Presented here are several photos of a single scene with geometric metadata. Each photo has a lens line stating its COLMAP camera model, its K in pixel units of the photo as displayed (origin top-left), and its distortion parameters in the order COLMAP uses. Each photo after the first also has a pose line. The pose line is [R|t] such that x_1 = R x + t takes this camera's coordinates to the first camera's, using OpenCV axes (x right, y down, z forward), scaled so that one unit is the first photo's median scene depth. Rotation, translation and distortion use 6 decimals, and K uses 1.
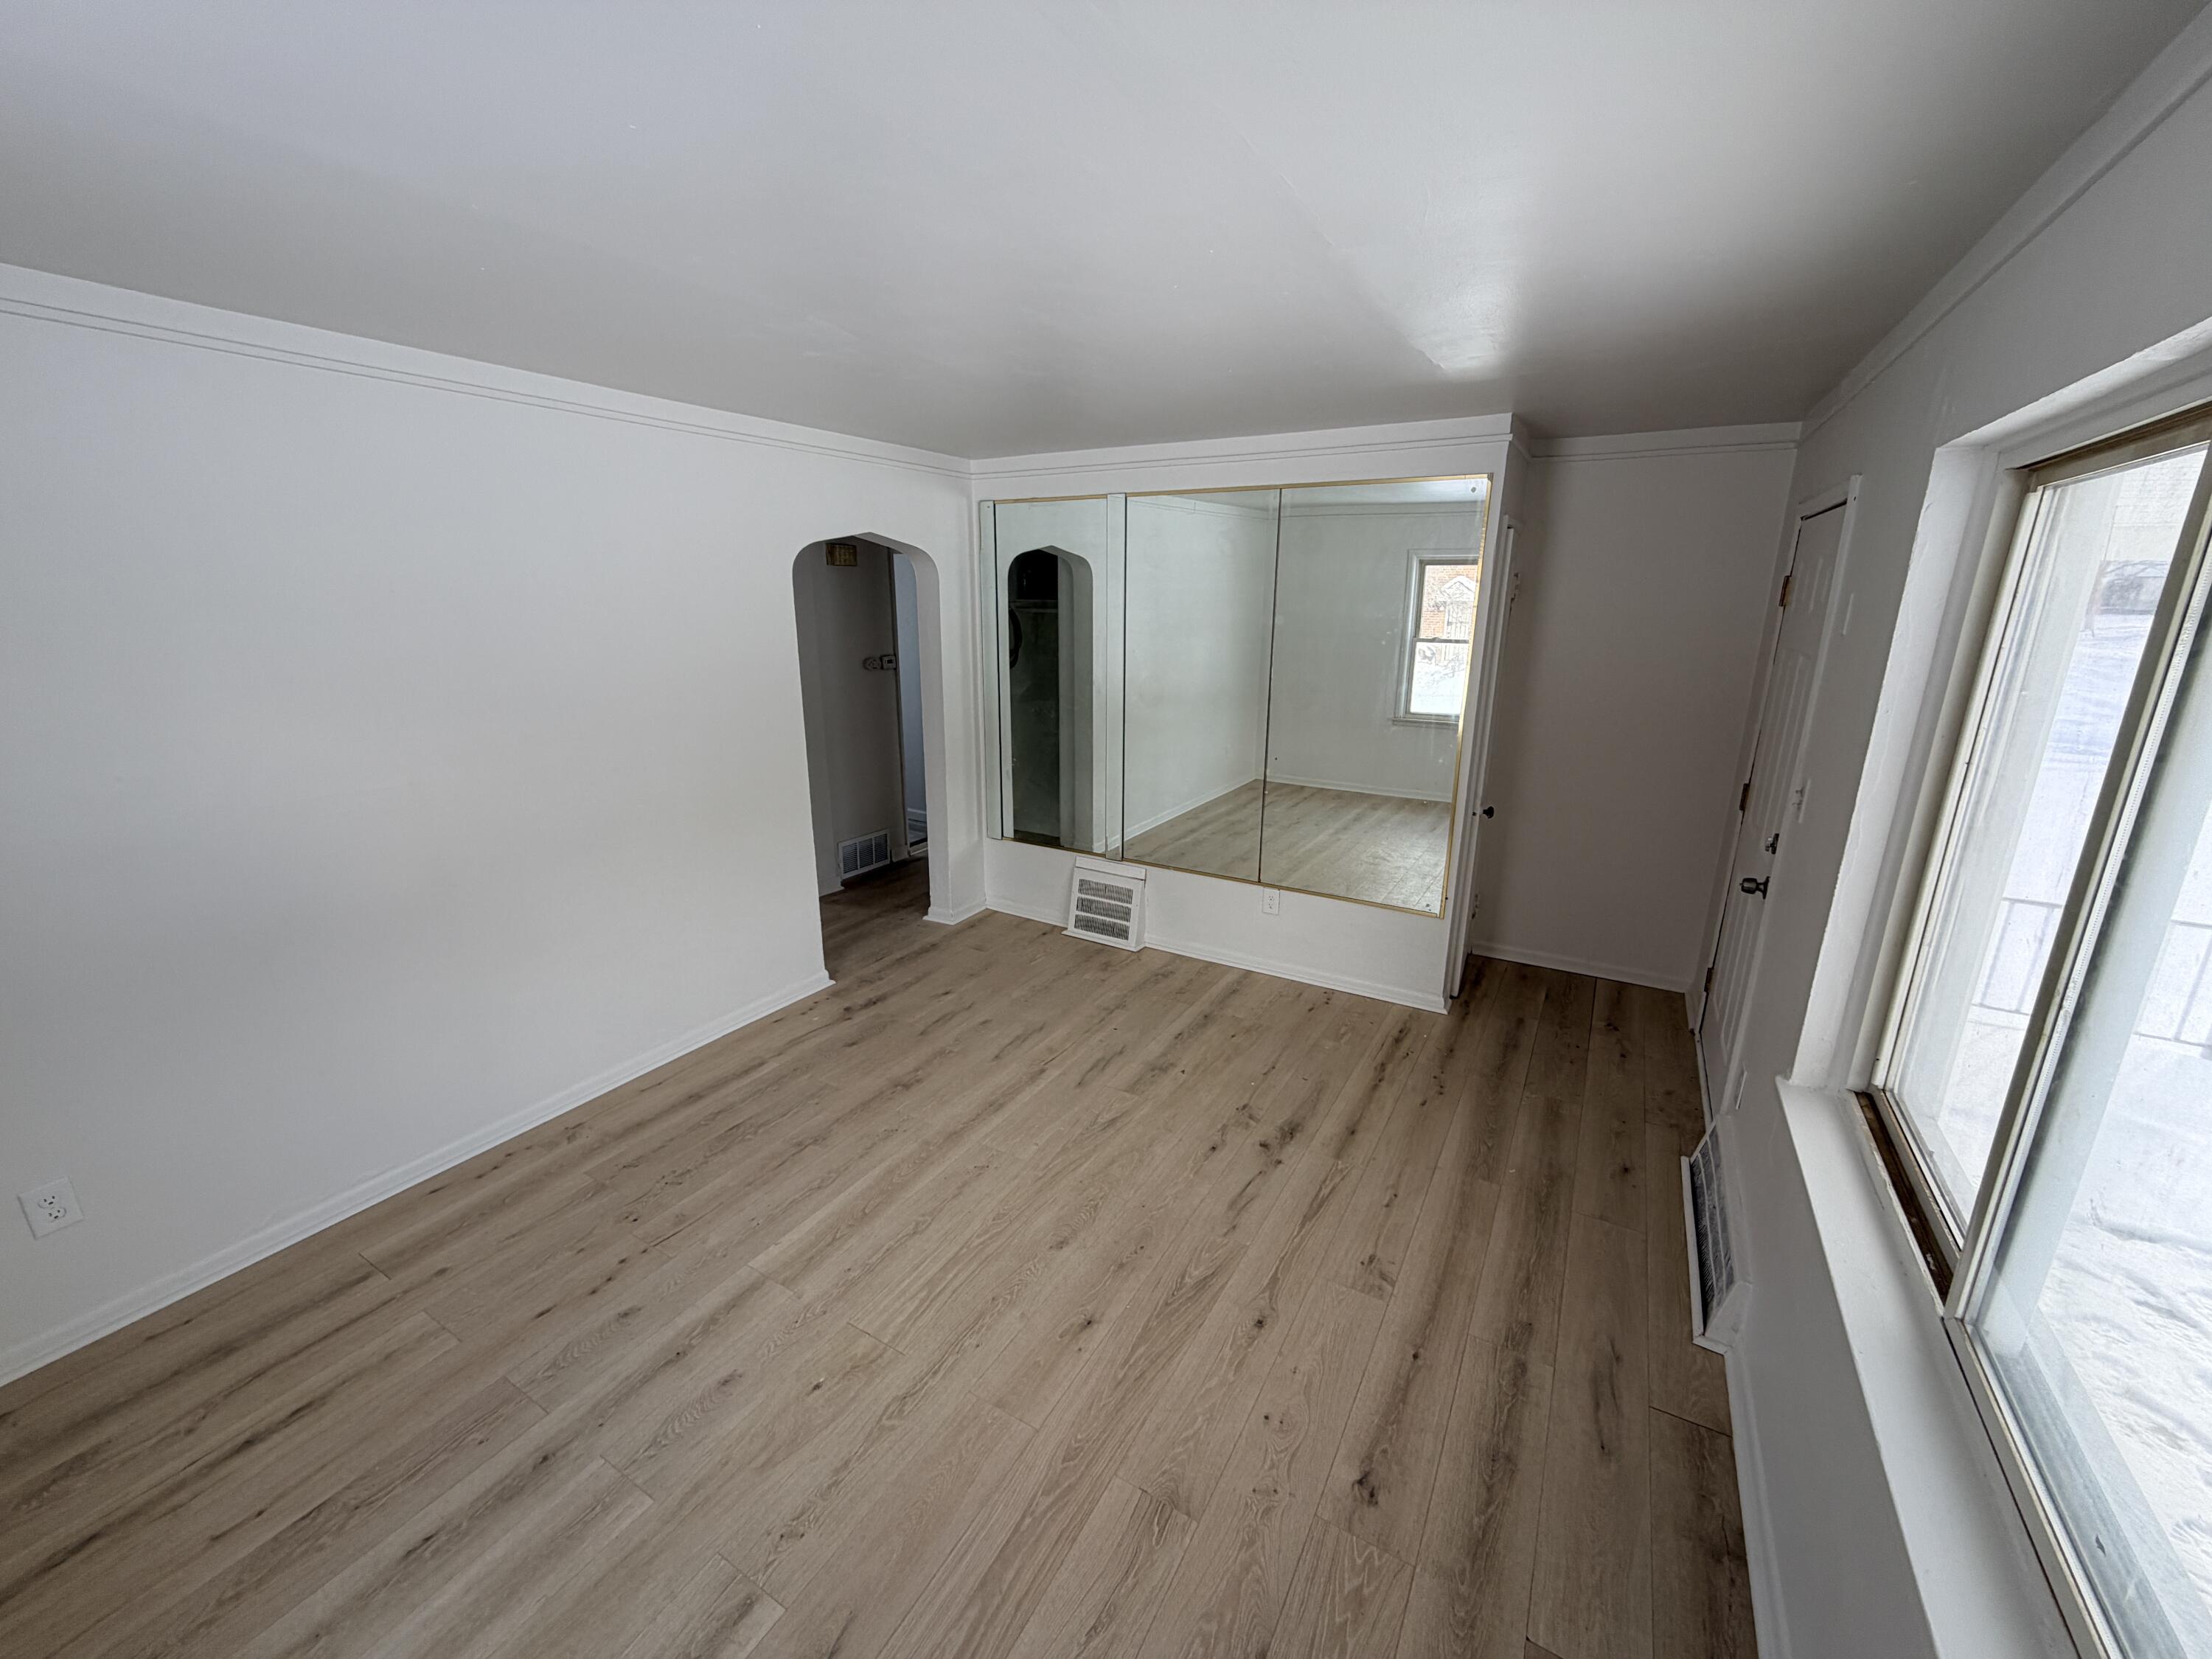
lens RADIAL K [[875.4, 0, 1099.0], [0, 875.4, 826.0], [0, 0, 1]] dist [-0.006712, -0.000415]
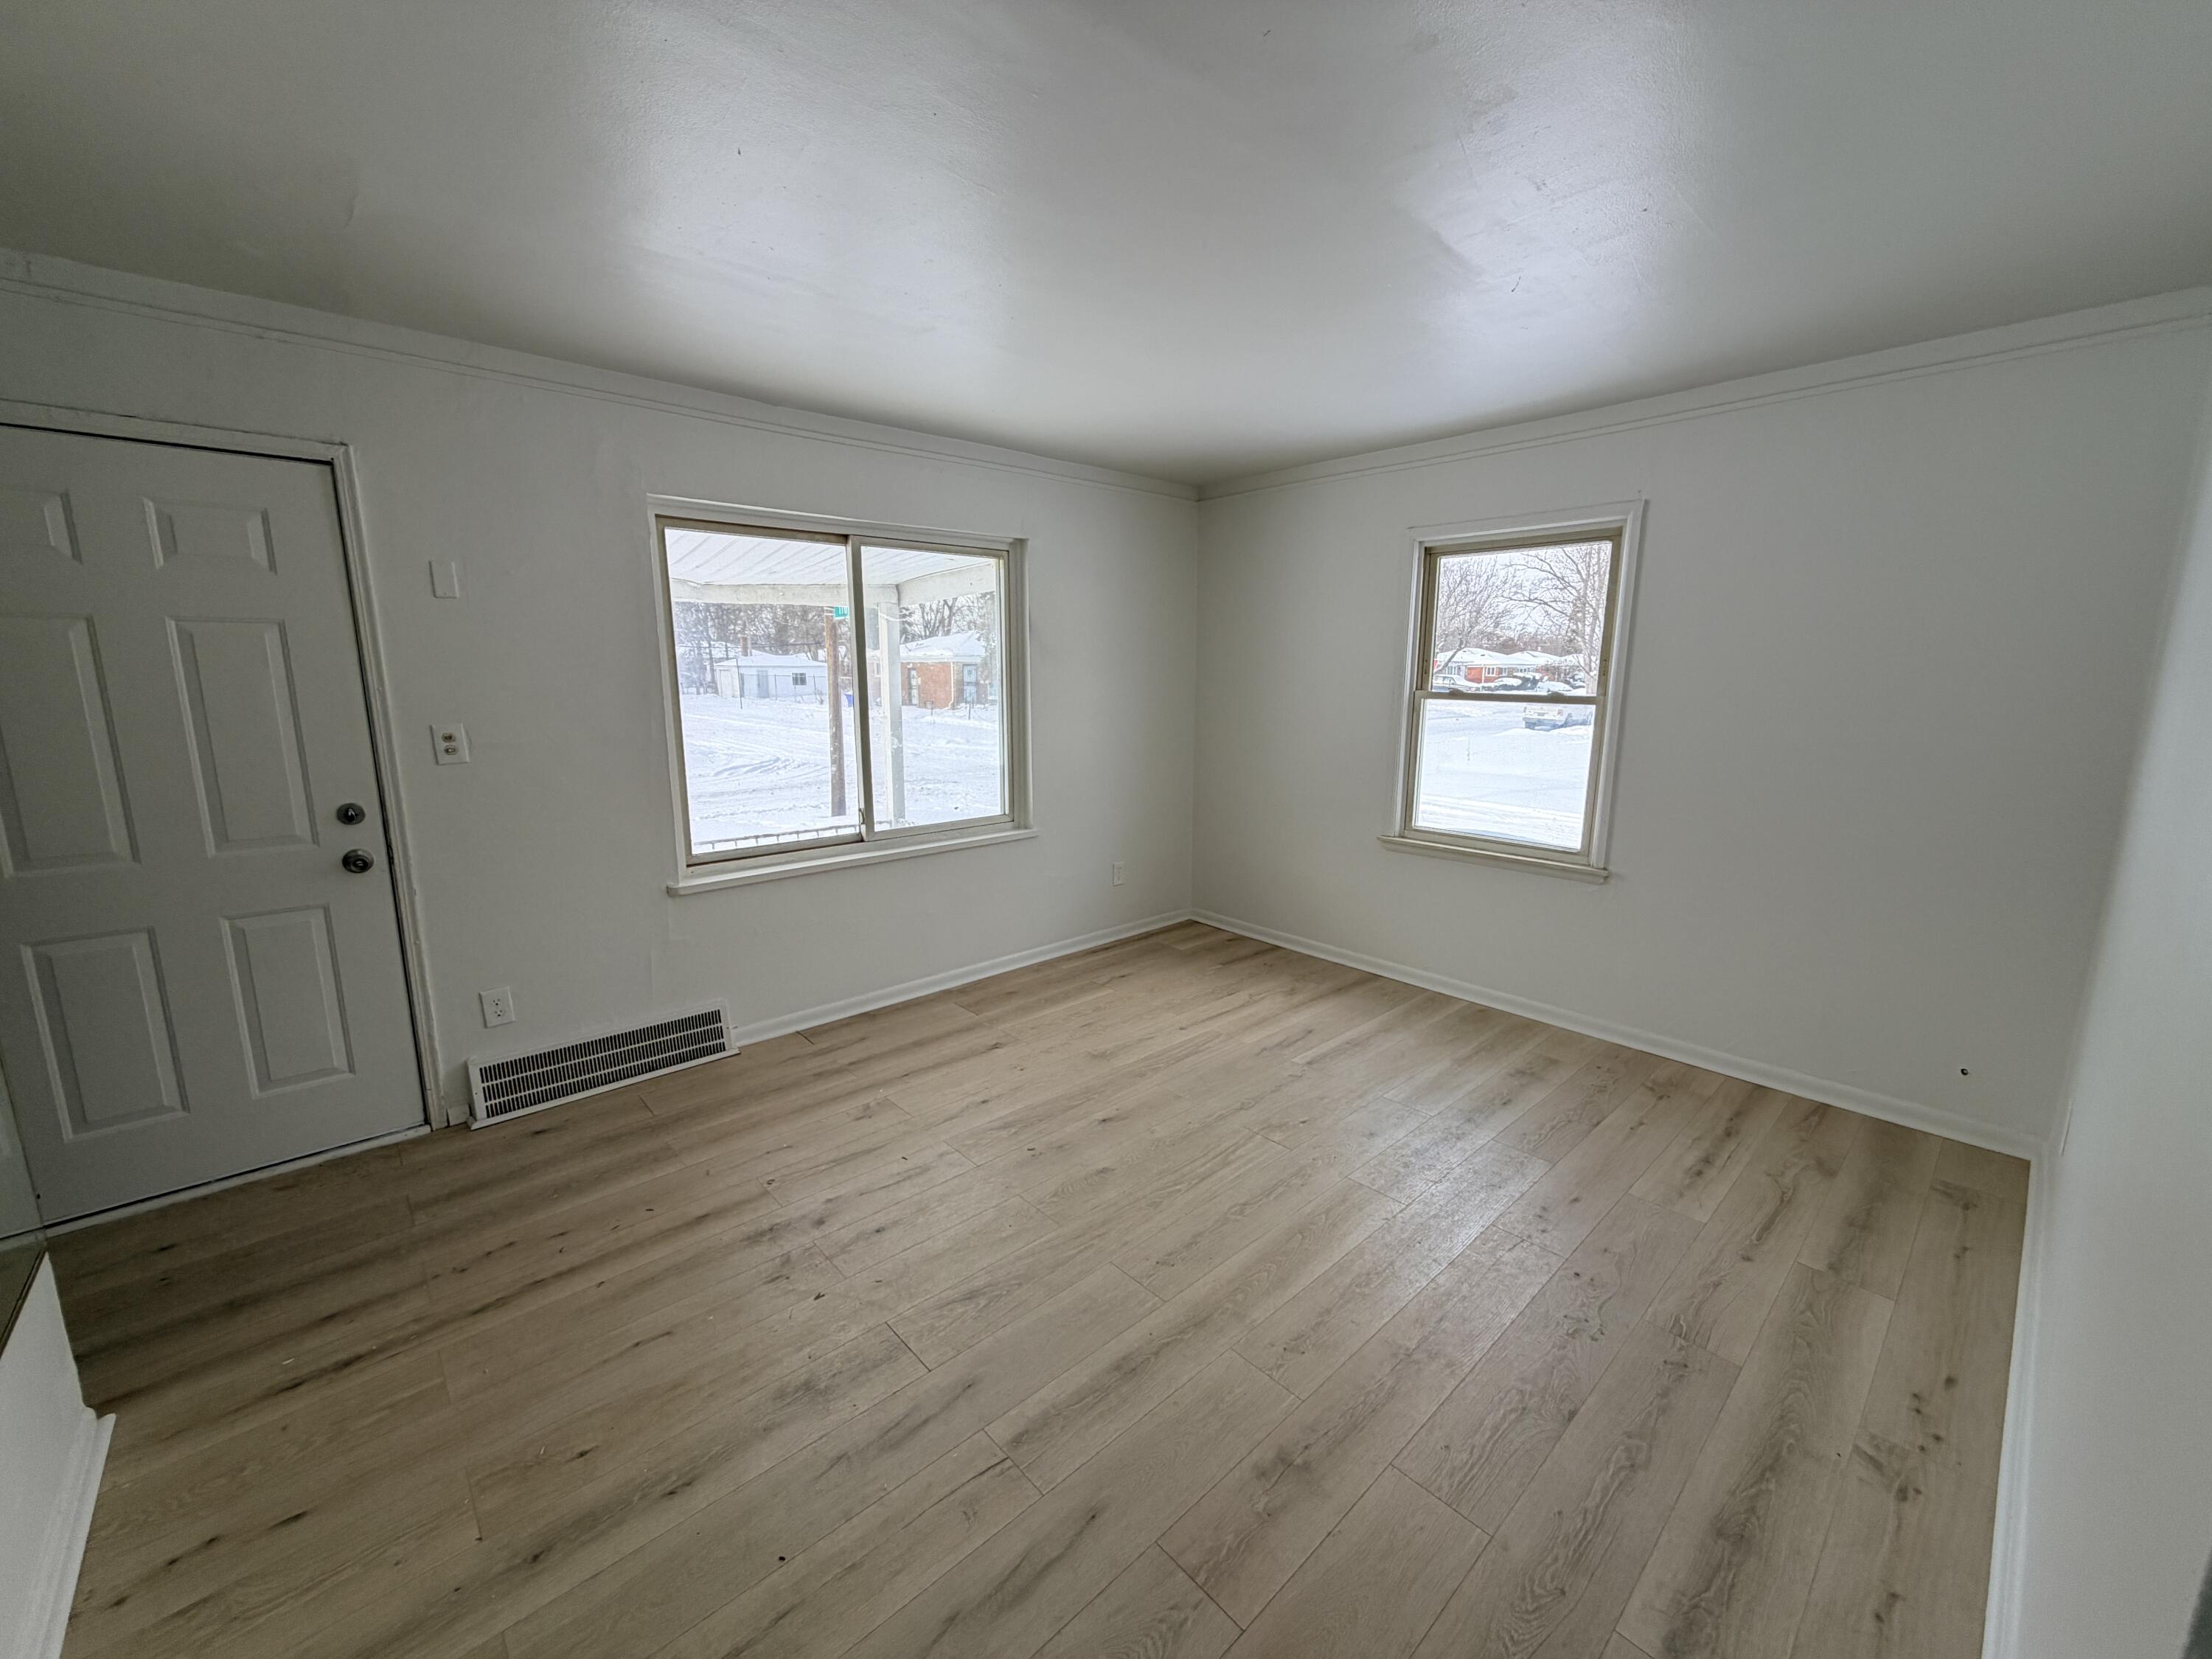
lens RADIAL K [[881.2, 0, 1106.0], [0, 881.2, 829.5], [0, 0, 1]] dist [-0.002345, -0.000391]
pose [[-0.956977, -0.056786, 0.284551, -0.297573], [0.071036, 0.904970, 0.419503, -0.309636], [-0.281333, 0.421669, -0.862002, 1.597932]]
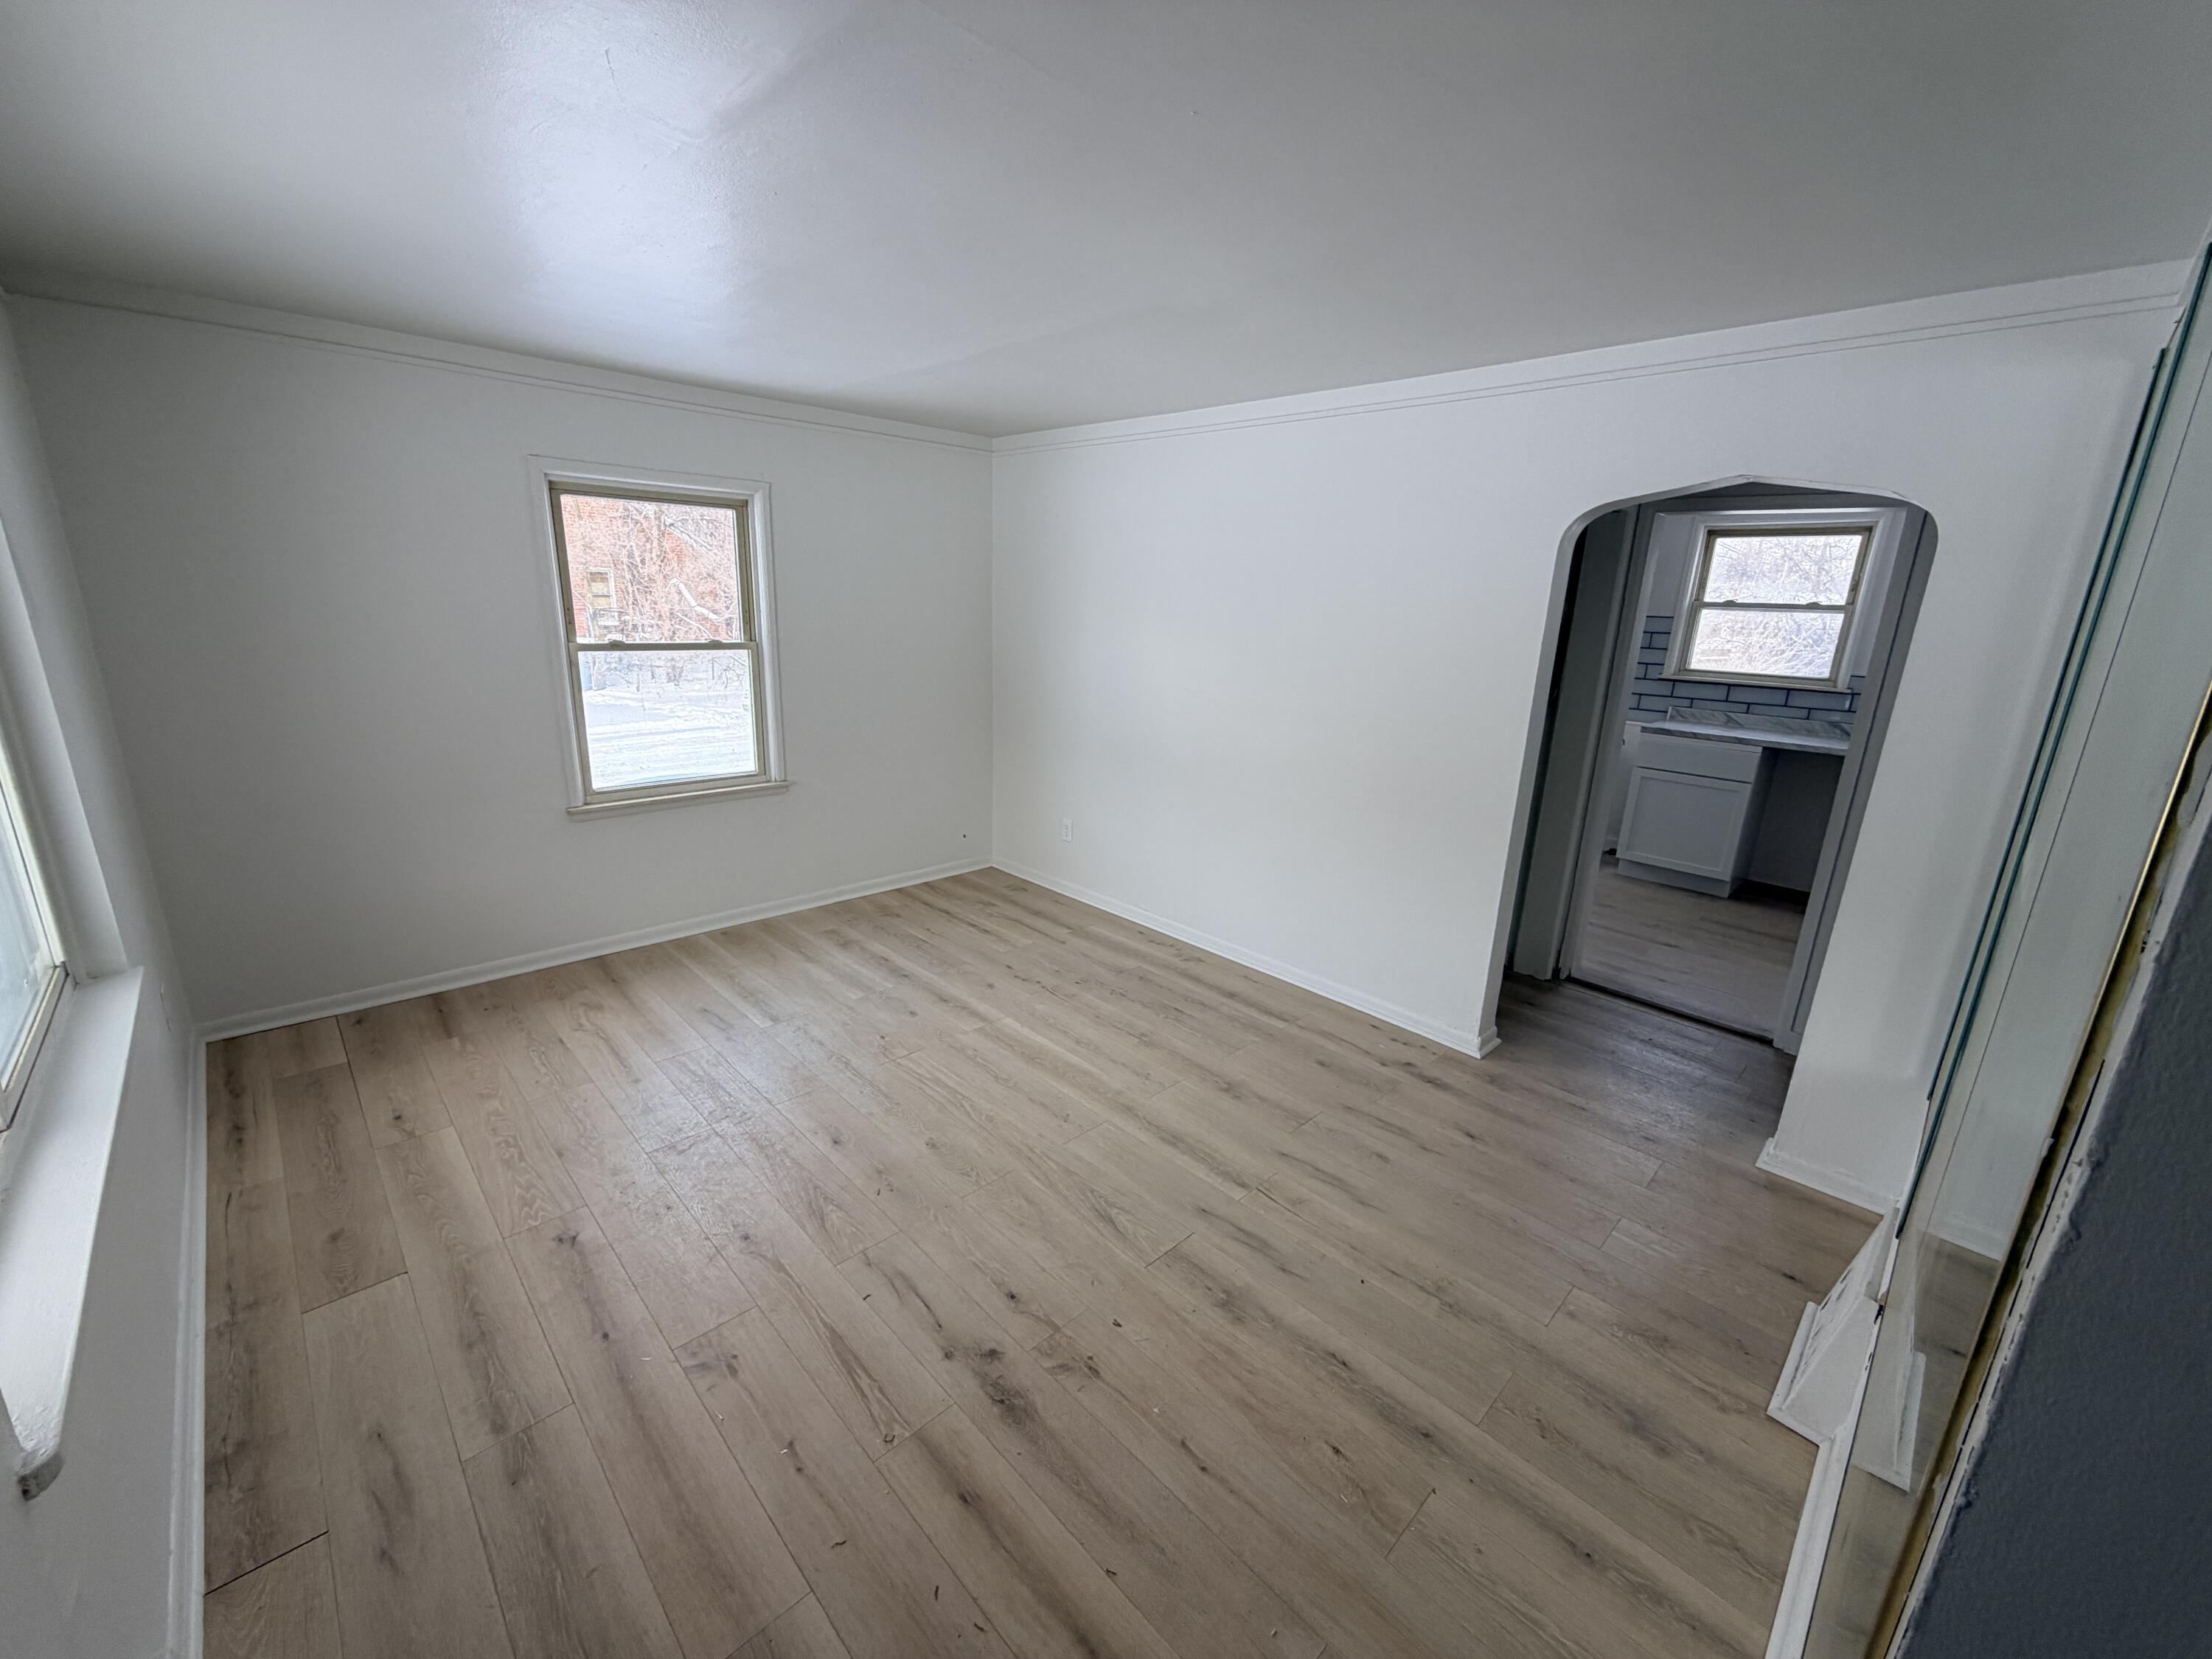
lens RADIAL K [[875.4, 0, 1099.0], [0, 875.4, 826.0], [0, 0, 1]] dist [-0.006712, -0.000415]
pose [[-0.261248, 0.236172, -0.935934, 0.755137], [-0.285293, 0.907398, 0.308606, -0.249883], [0.922148, 0.347638, -0.169678, 1.136004]]
